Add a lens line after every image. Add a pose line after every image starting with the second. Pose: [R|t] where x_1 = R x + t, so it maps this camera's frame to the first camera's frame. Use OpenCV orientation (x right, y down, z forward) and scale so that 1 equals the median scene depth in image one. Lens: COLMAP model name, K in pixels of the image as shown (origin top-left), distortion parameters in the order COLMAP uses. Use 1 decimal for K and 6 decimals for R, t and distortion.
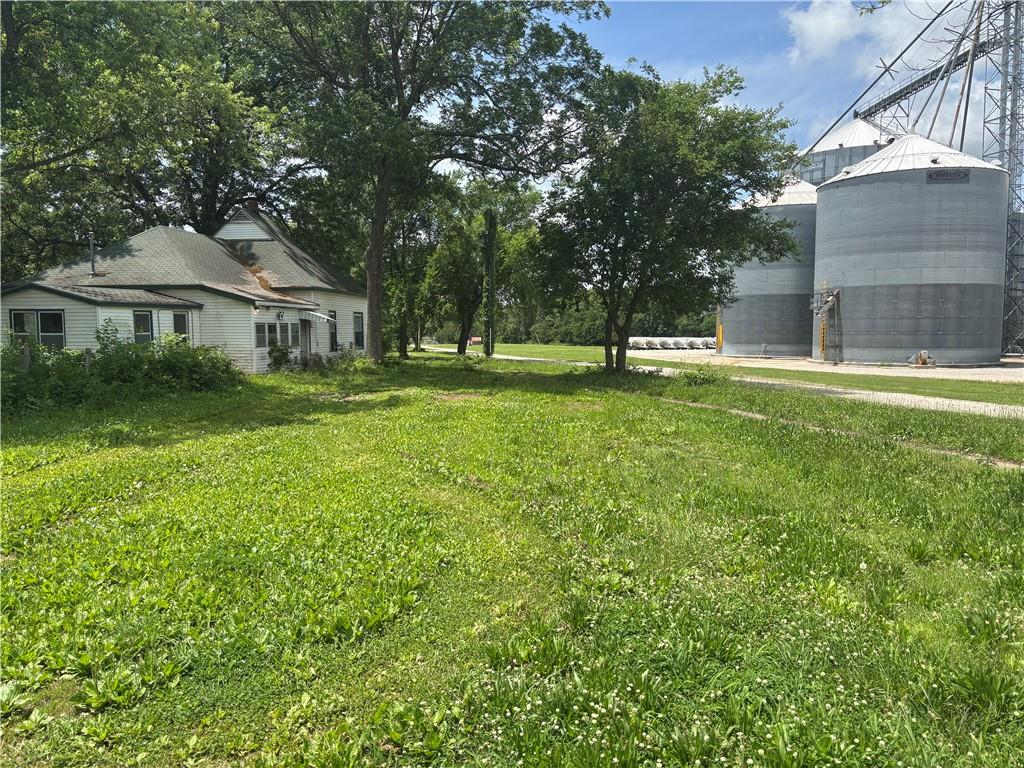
lens RADIAL K [[746.9, 0, 512.0], [0, 746.9, 384.0], [0, 0, 1]] dist [0.000105, -0.000284]
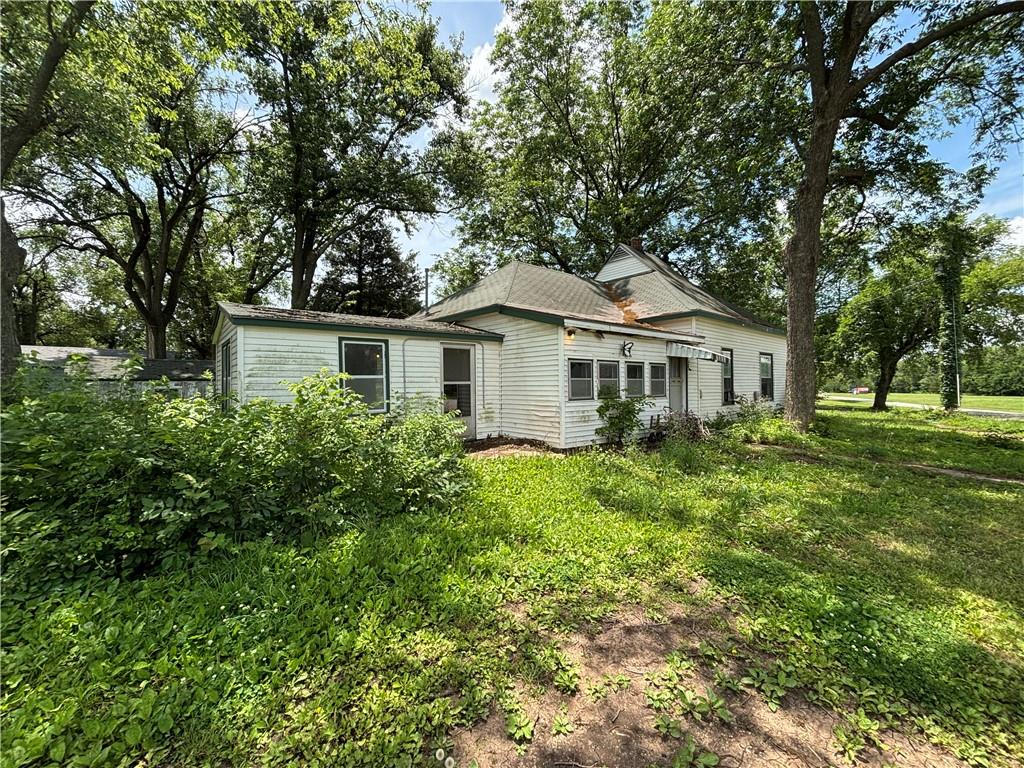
lens RADIAL K [[413.2, 0, 512.0], [0, 413.2, 384.0], [0, 0, 1]] dist [-0.000535, -0.000217]
pose [[0.737711, -0.007537, -0.675074, -0.132859], [-0.041580, 0.997532, -0.056575, -0.035009], [0.673835, 0.069806, 0.735577, 0.607797]]
